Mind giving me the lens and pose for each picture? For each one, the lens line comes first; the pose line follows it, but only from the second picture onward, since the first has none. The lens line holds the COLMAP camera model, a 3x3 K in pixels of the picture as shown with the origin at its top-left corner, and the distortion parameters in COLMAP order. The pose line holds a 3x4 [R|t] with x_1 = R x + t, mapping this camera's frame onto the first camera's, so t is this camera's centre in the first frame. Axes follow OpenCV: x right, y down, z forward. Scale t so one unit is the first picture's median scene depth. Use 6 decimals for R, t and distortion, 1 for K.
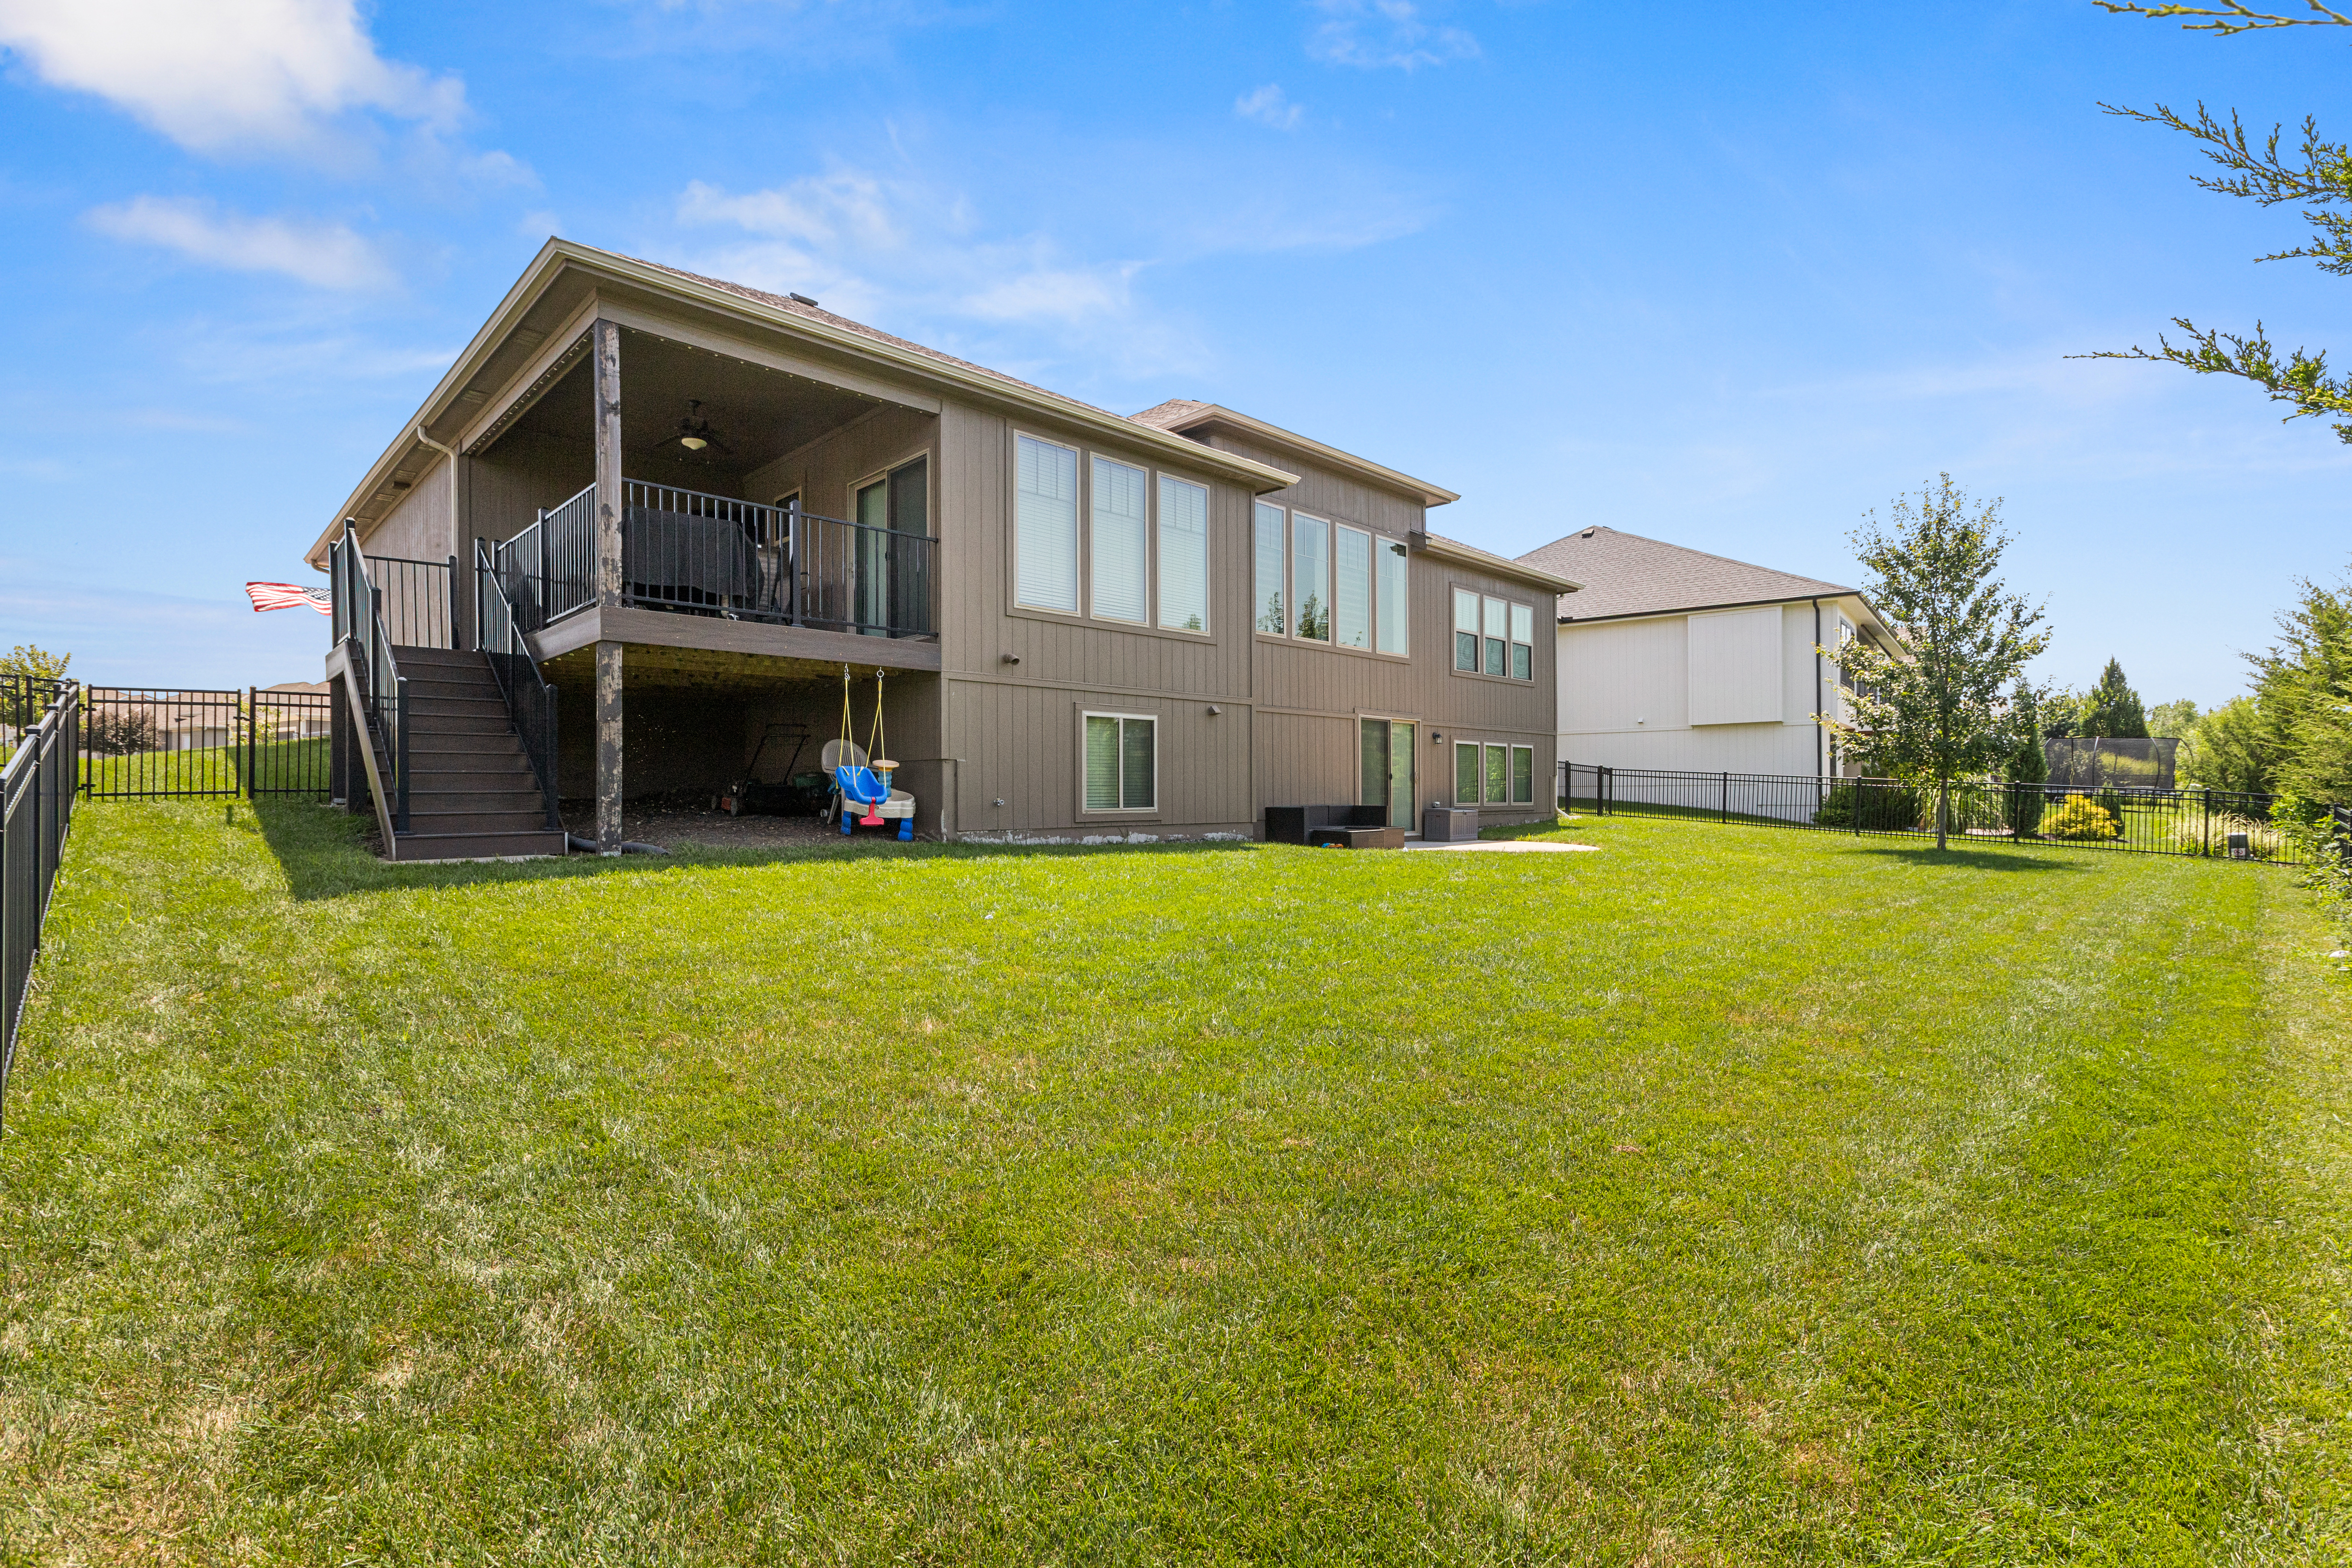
lens RADIAL K [[1066.2, 0, 1176.0], [0, 1066.2, 784.0], [0, 0, 1]] dist [-0.001368, -0.000132]
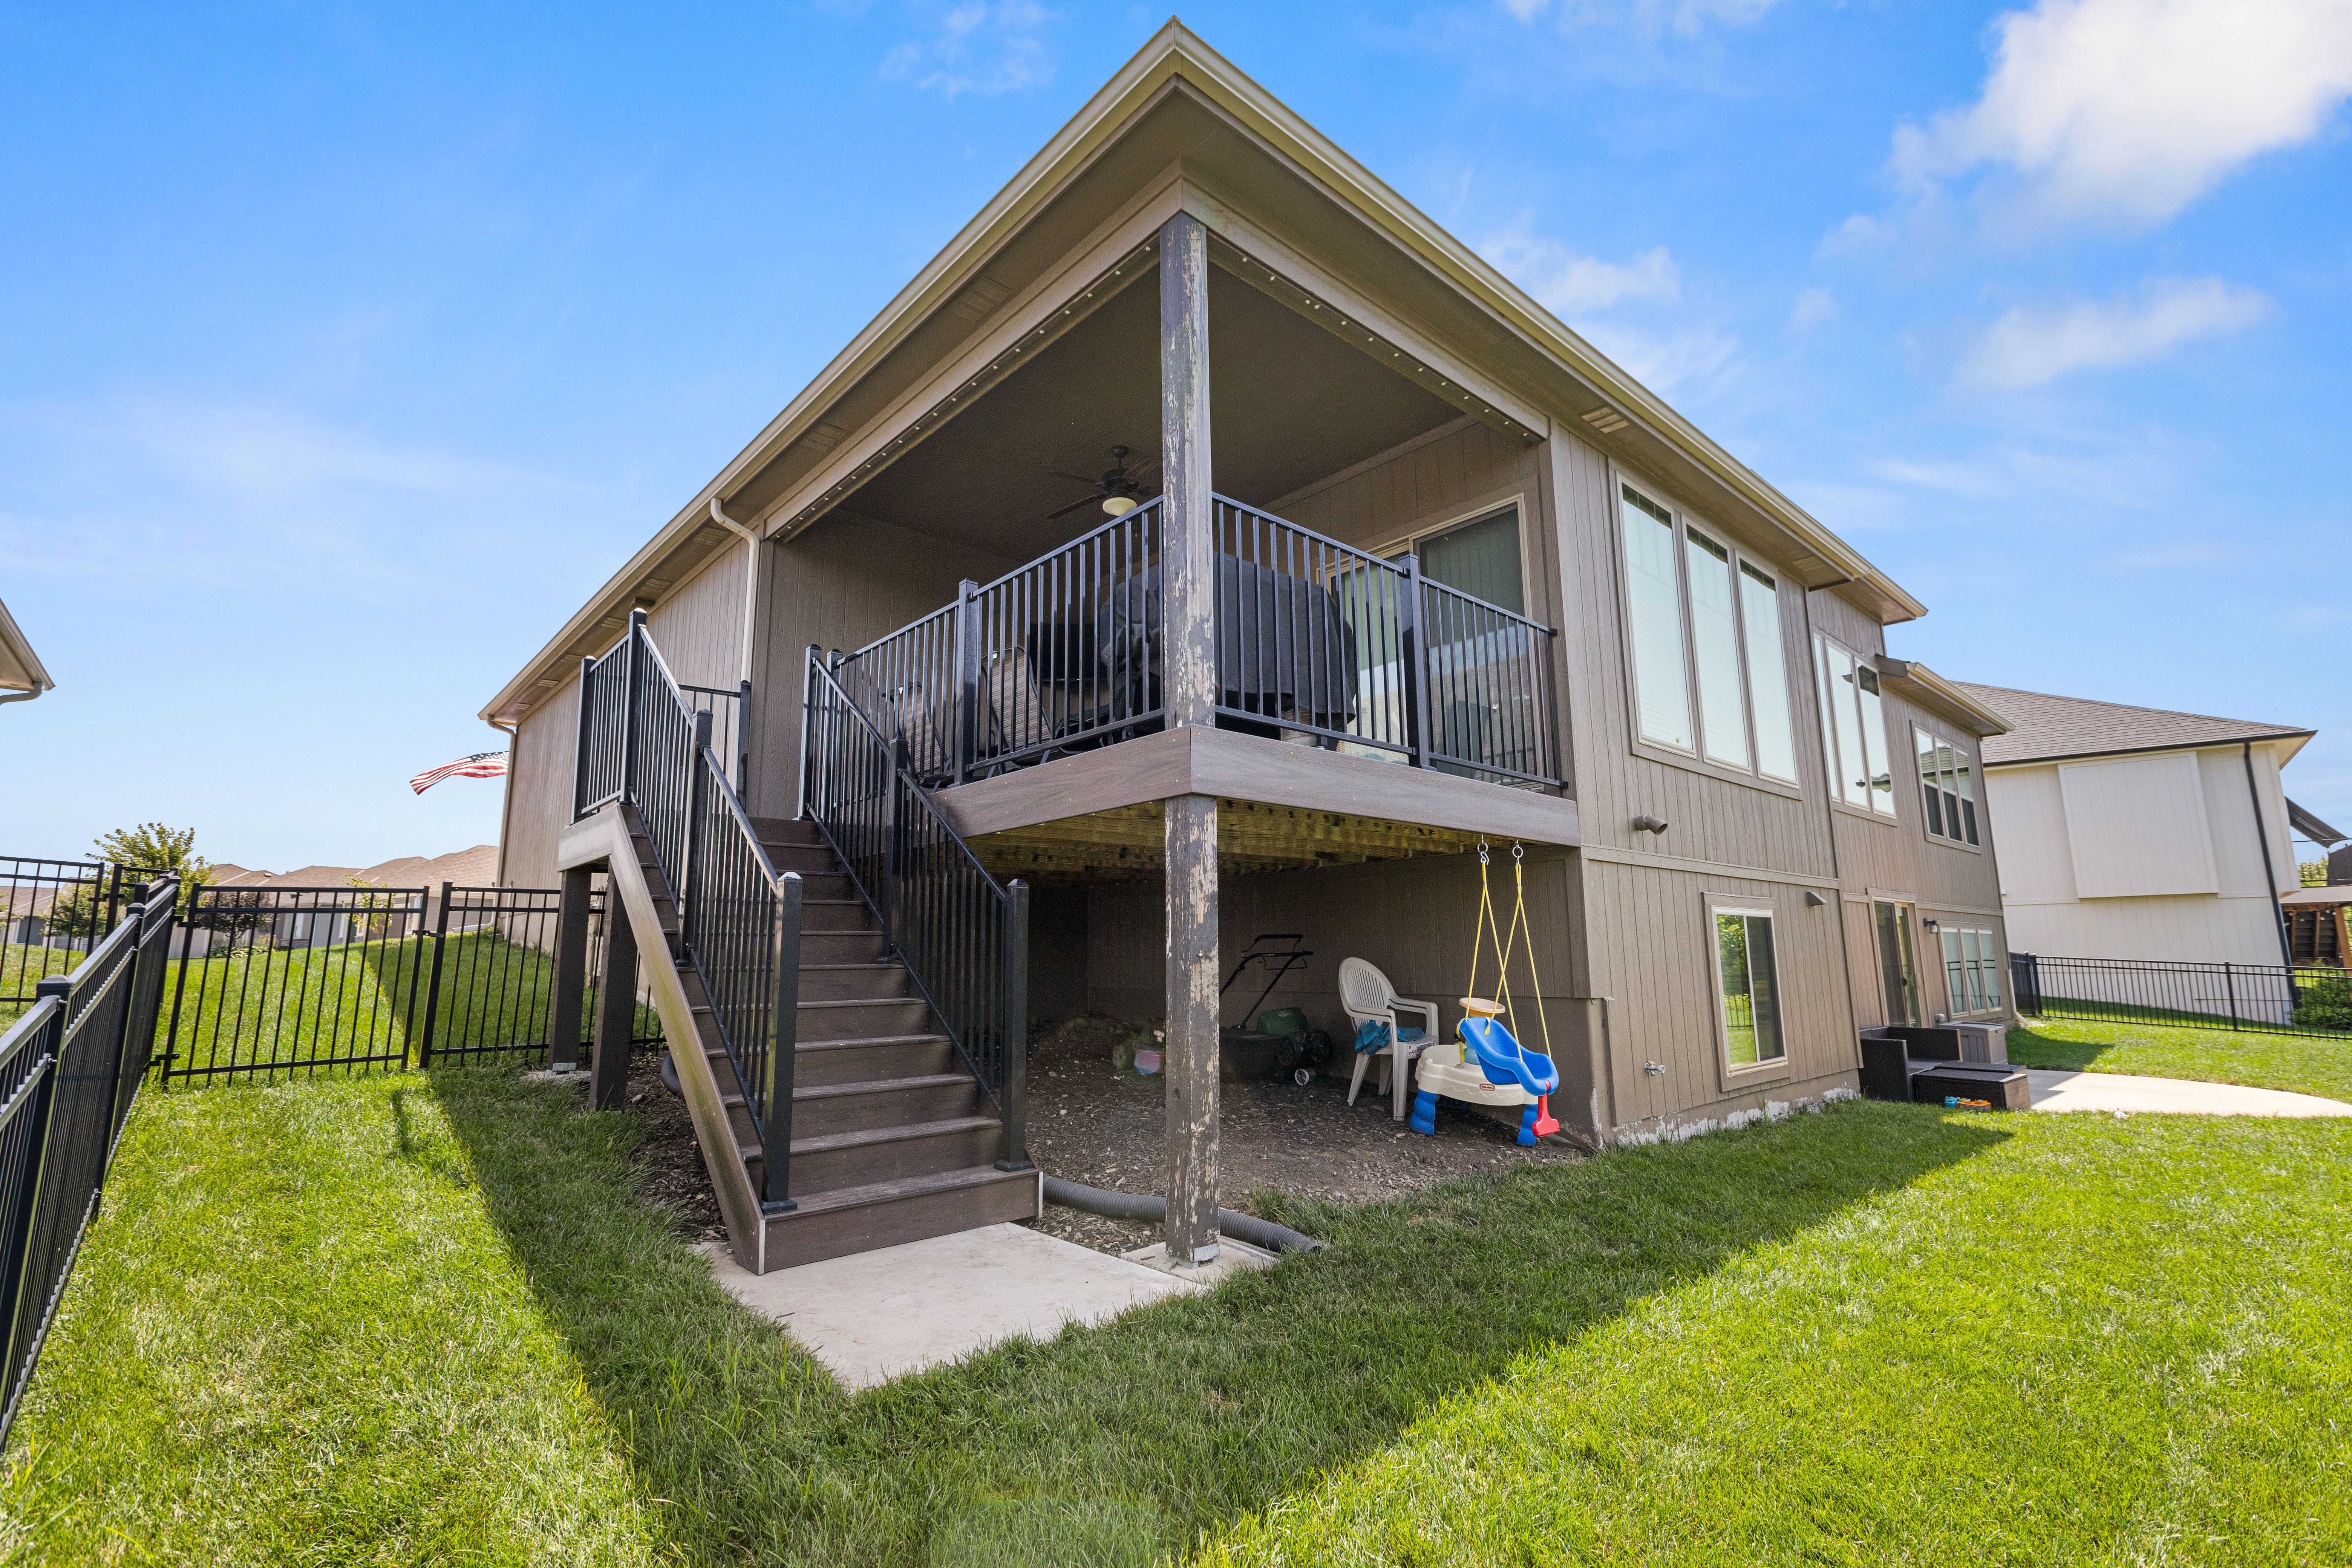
lens RADIAL K [[1041.0, 0, 1170.4], [0, 1041.0, 763.1], [0, 0, 1]] dist [0.002446, -0.000836]
pose [[0.998454, -0.014011, -0.053790, -0.380285], [0.004366, 0.984488, -0.175399, -0.046823], [0.055413, 0.174893, 0.983027, 0.380637]]
